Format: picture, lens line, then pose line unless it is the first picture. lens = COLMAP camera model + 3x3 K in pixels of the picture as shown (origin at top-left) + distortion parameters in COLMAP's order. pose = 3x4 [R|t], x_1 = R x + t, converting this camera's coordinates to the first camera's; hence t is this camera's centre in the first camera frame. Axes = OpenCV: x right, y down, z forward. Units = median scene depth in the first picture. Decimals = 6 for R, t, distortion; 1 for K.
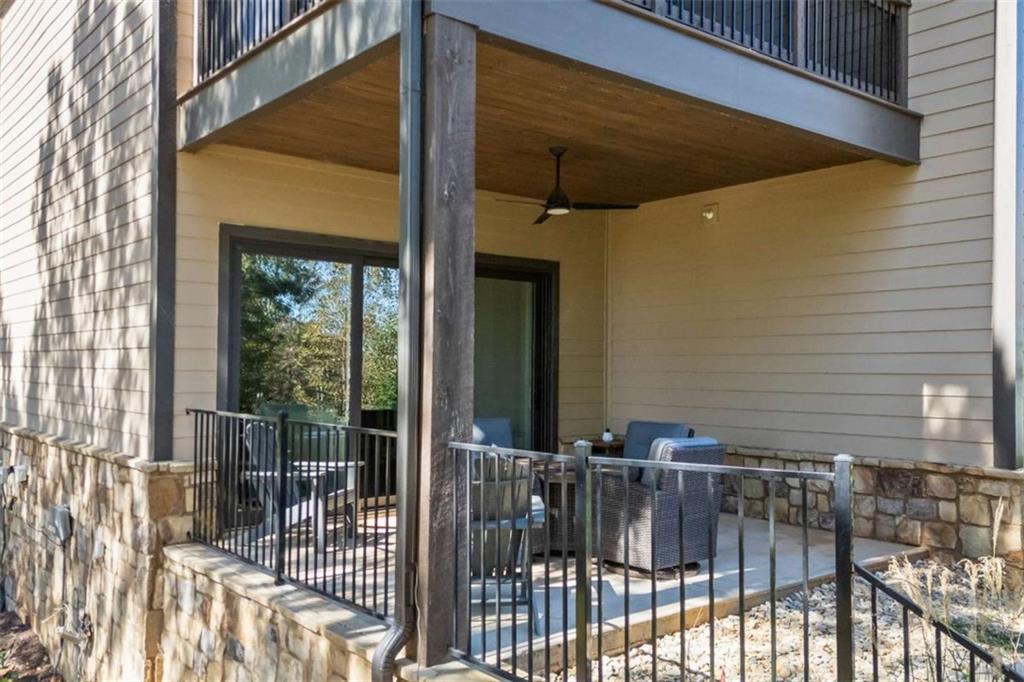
lens RADIAL K [[882.8, 0, 512.0], [0, 882.8, 341.0], [0, 0, 1]] dist [0.092165, -0.000732]
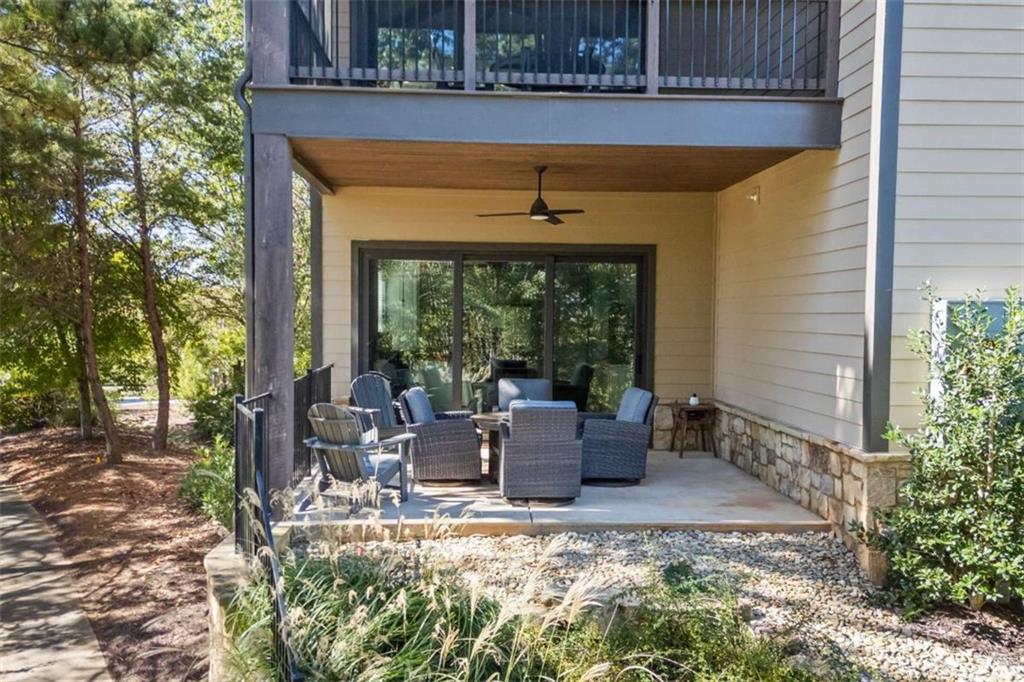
lens RADIAL K [[882.8, 0, 512.0], [0, 882.8, 341.0], [0, 0, 1]] dist [0.092165, -0.000732]
pose [[0.810890, 0.019945, -0.584858, 0.746609], [0.013273, 0.998535, 0.052455, -0.037754], [0.585047, -0.050298, 0.809438, -0.039731]]
